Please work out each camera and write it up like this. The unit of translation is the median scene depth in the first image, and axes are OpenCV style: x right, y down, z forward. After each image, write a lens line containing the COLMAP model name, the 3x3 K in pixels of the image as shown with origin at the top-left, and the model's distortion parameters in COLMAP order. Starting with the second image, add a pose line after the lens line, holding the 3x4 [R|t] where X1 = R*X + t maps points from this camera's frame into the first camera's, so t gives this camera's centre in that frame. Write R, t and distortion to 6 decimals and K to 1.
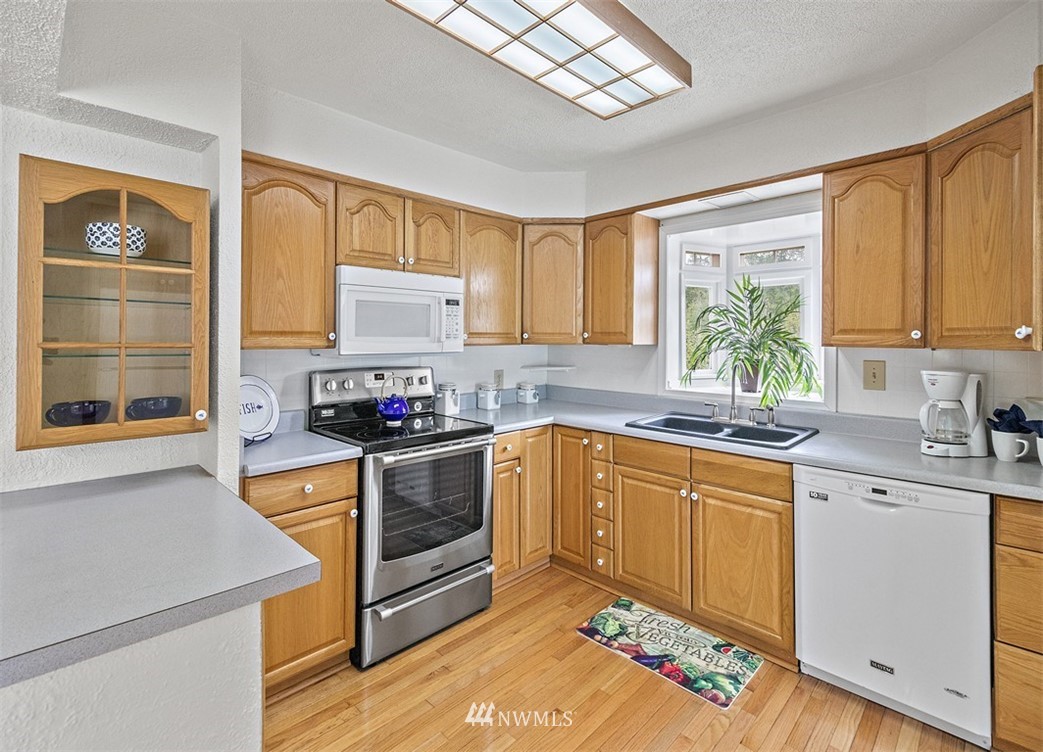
lens RADIAL K [[487.1, 0, 519.7], [0, 487.1, 337.8], [0, 0, 1]] dist [-0.000827, 0.000187]
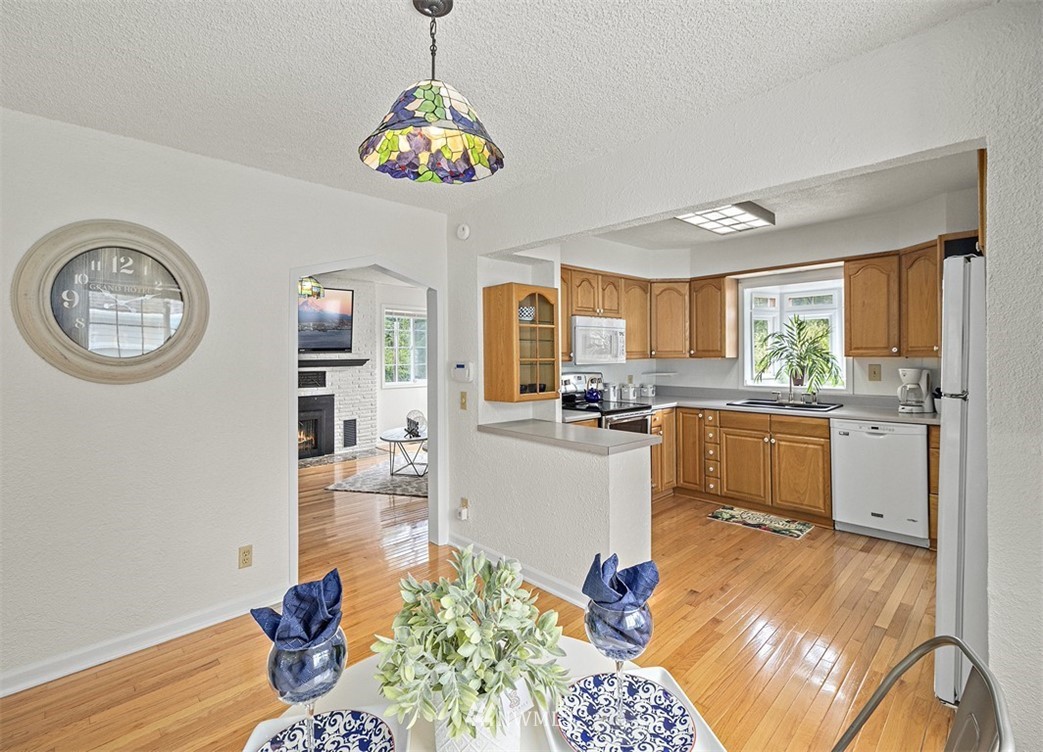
lens RADIAL K [[483.9, 0, 516.4], [0, 483.9, 355.7], [0, 0, 1]] dist [0.000977, -0.000018]
pose [[0.999304, -0.013165, -0.034910, -0.472720], [0.013243, 0.999910, 0.002004, -0.005405], [0.034880, -0.002465, 0.999388, -0.743275]]
